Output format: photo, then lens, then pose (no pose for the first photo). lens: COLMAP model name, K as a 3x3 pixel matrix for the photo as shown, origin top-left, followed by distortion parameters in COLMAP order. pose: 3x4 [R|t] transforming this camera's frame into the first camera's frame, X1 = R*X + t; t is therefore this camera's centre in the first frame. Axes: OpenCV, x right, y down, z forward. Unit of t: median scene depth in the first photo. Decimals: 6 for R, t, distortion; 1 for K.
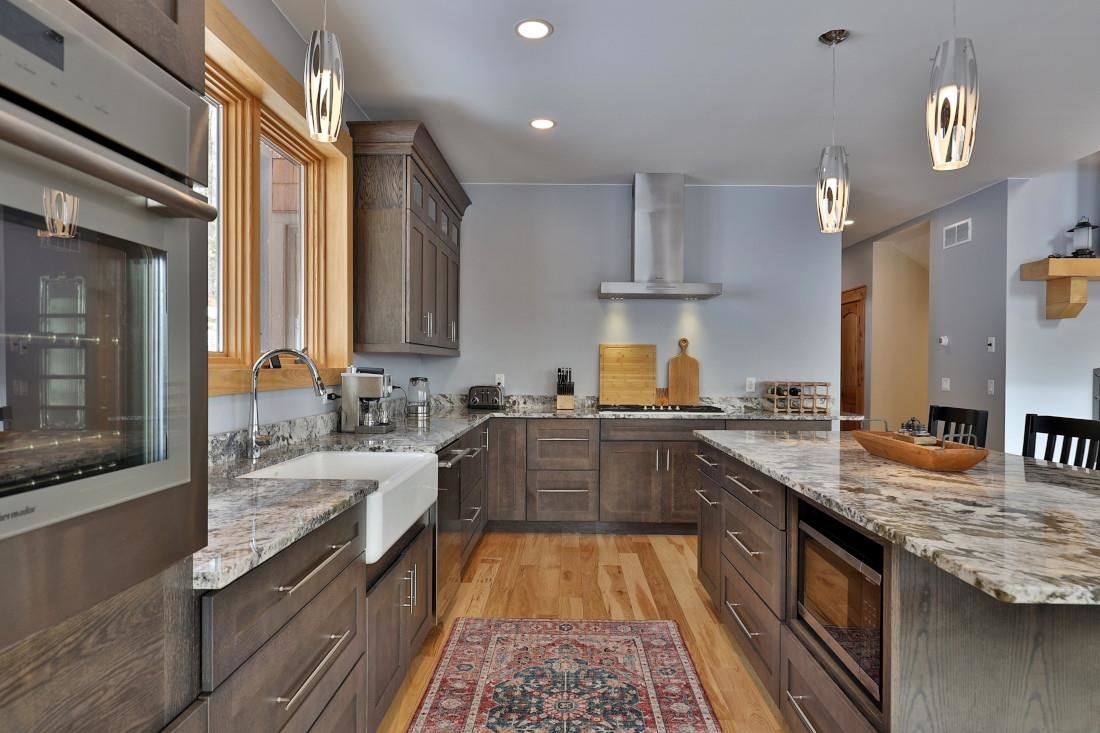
lens RADIAL K [[647.6, 0, 553.2], [0, 647.6, 369.6], [0, 0, 1]] dist [0.001785, 0.001230]
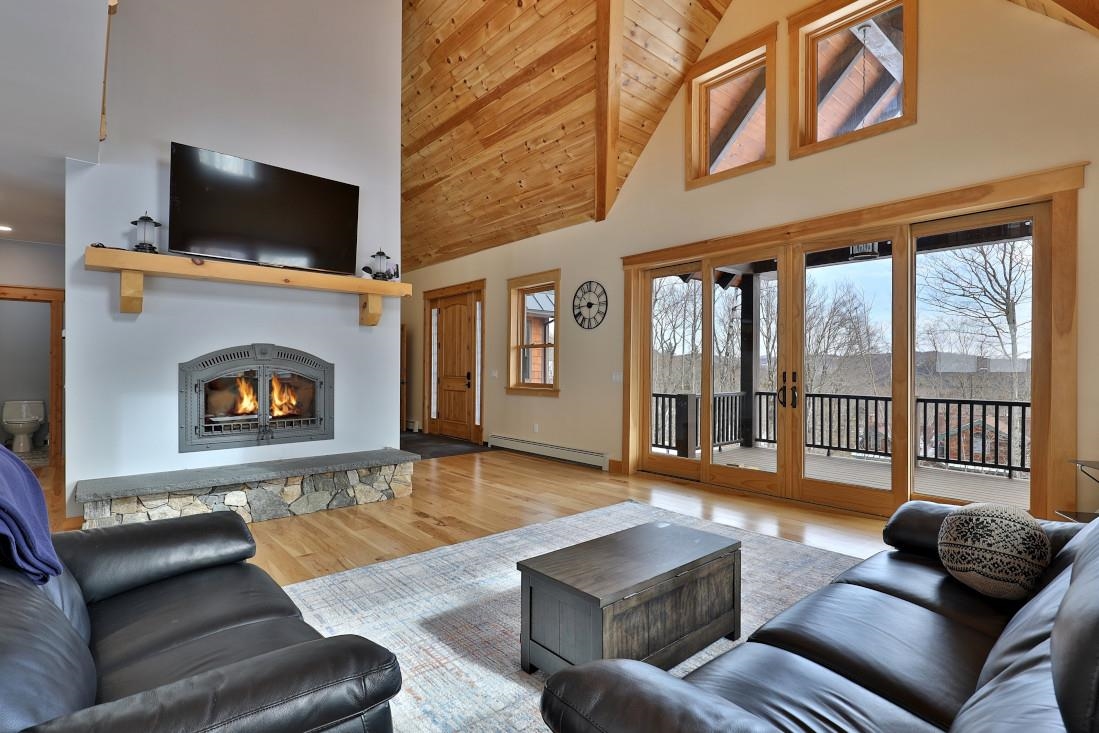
lens RADIAL K [[534.4, 0, 558.9], [0, 534.4, 371.5], [0, 0, 1]] dist [0.000123, -0.000502]
pose [[0.733456, -0.011394, 0.679642, 0.717883], [0.005491, 0.999926, 0.010838, 0.006088], [-0.679715, -0.004217, 0.733464, -0.040489]]
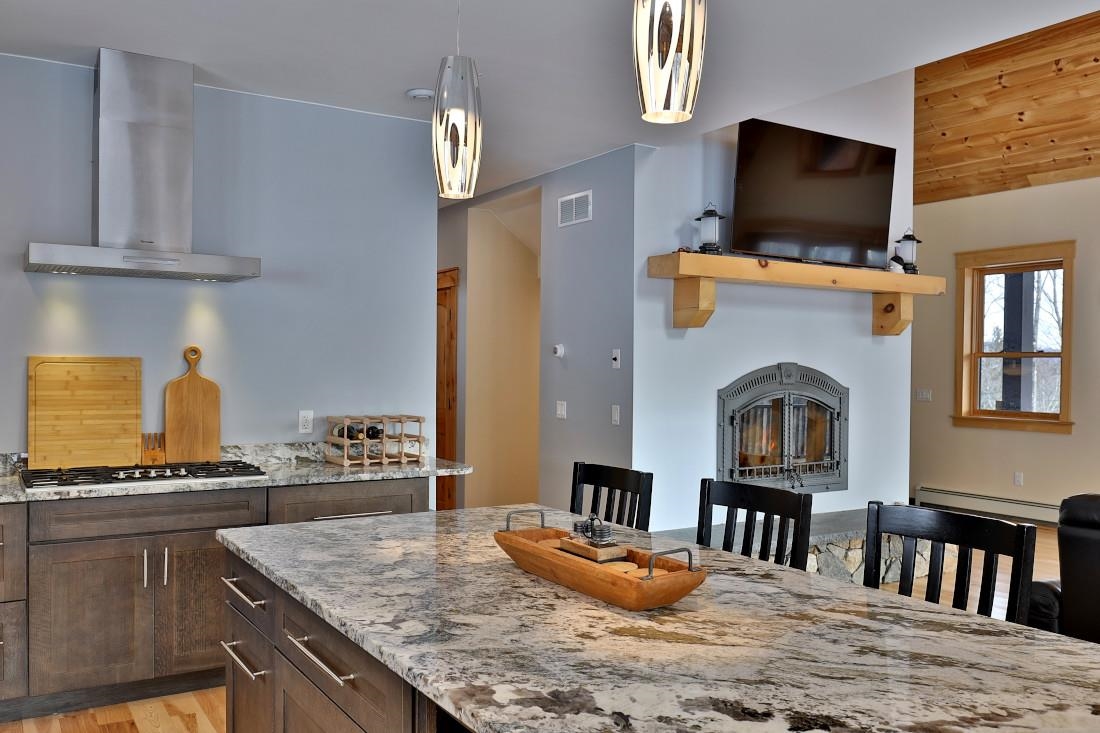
lens RADIAL K [[927.7, 0, 553.5], [0, 927.7, 371.2], [0, 0, 1]] dist [-0.001068, -0.016207]
pose [[0.837498, -0.005773, 0.546410, 0.019294], [0.002410, 0.999973, 0.006873, -0.034158], [-0.546435, -0.004439, 0.837490, 0.135737]]
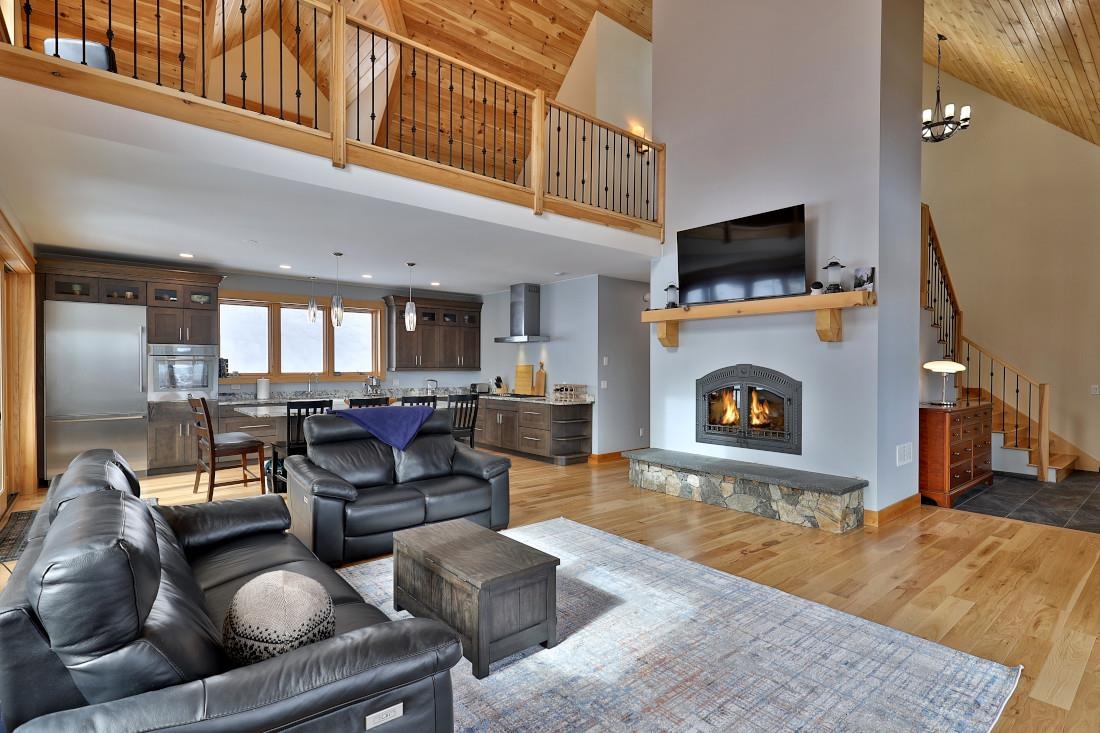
lens RADIAL K [[534.9, 0, 549.4], [0, 534.9, 361.7], [0, 0, 1]] dist [0.000123, -0.000502]
pose [[0.656824, -0.011653, -0.753954, 1.579806], [-0.007009, 0.999743, -0.021557, -0.013325], [0.754011, 0.019443, 0.656574, -0.058173]]
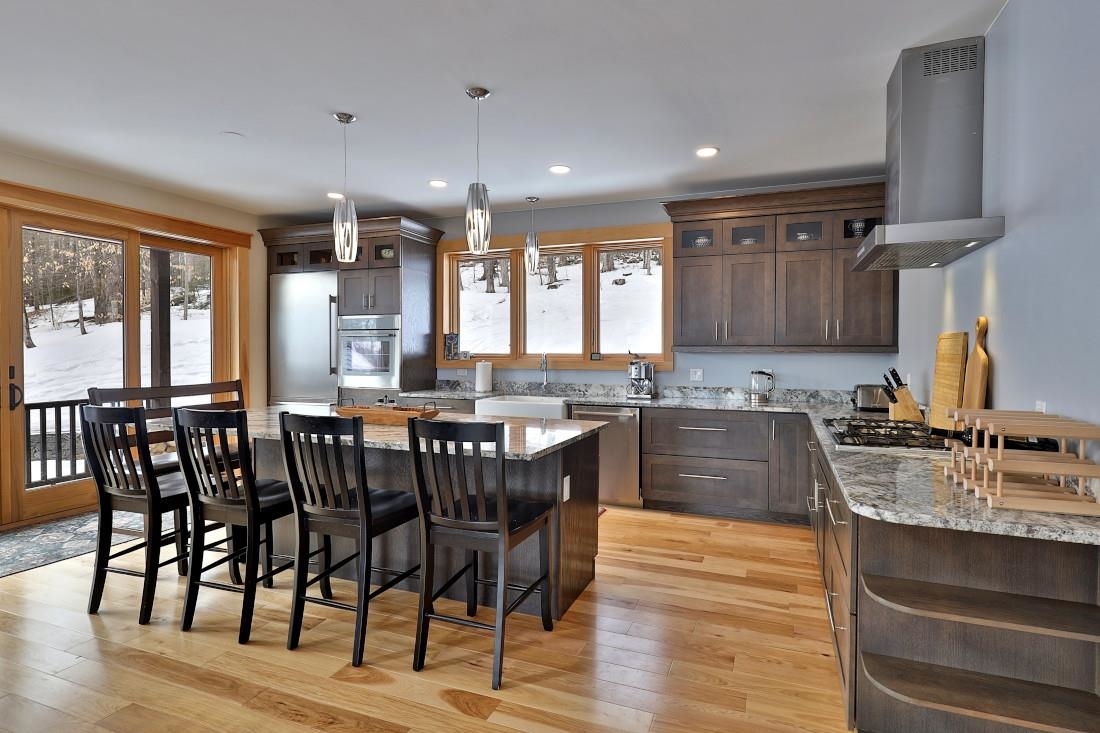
lens RADIAL K [[564.9, 0, 569.0], [0, 564.9, 349.9], [0, 0, 1]] dist [0.037414, 0.000303]
pose [[-0.321945, -0.005298, -0.946744, 0.836678], [-0.015059, 0.999886, -0.000474, -0.017477], [0.946639, 0.014104, -0.321988, 0.907895]]
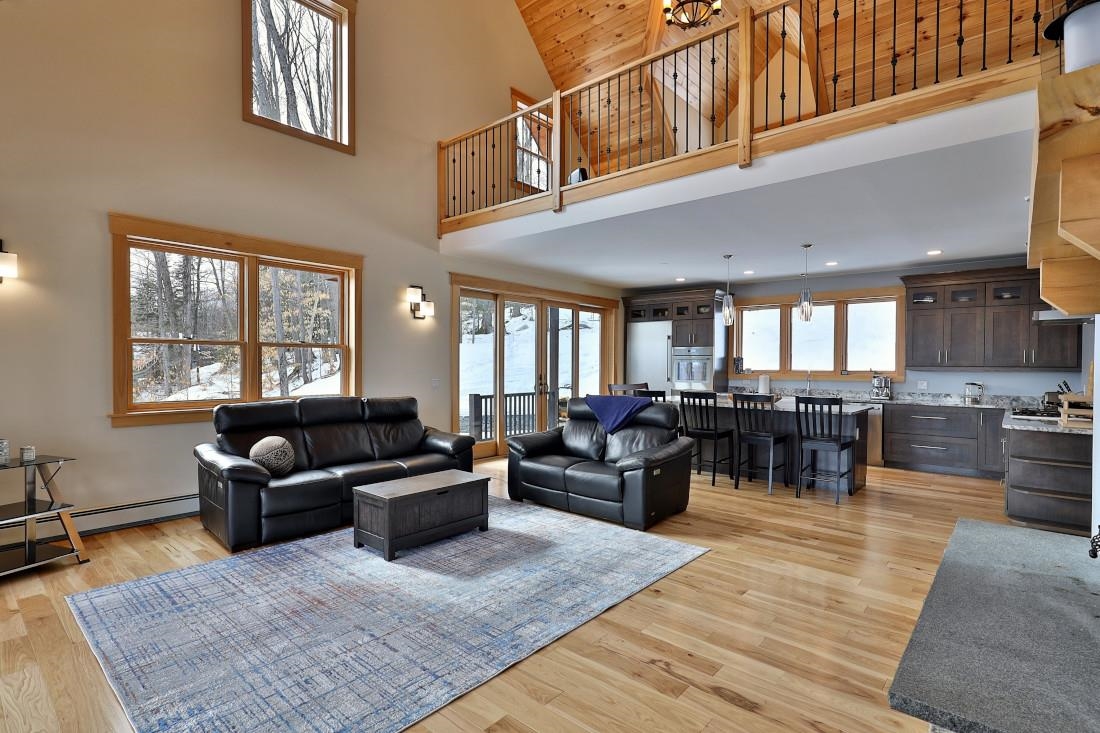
lens RADIAL K [[530.4, 0, 554.9], [0, 530.4, 366.8], [0, 0, 1]] dist [0.011303, -0.001678]
pose [[-0.630730, -0.007027, -0.775971, 1.600529], [-0.020690, 0.999756, 0.007764, -0.017366], [0.775727, 0.020952, -0.630721, 0.937641]]
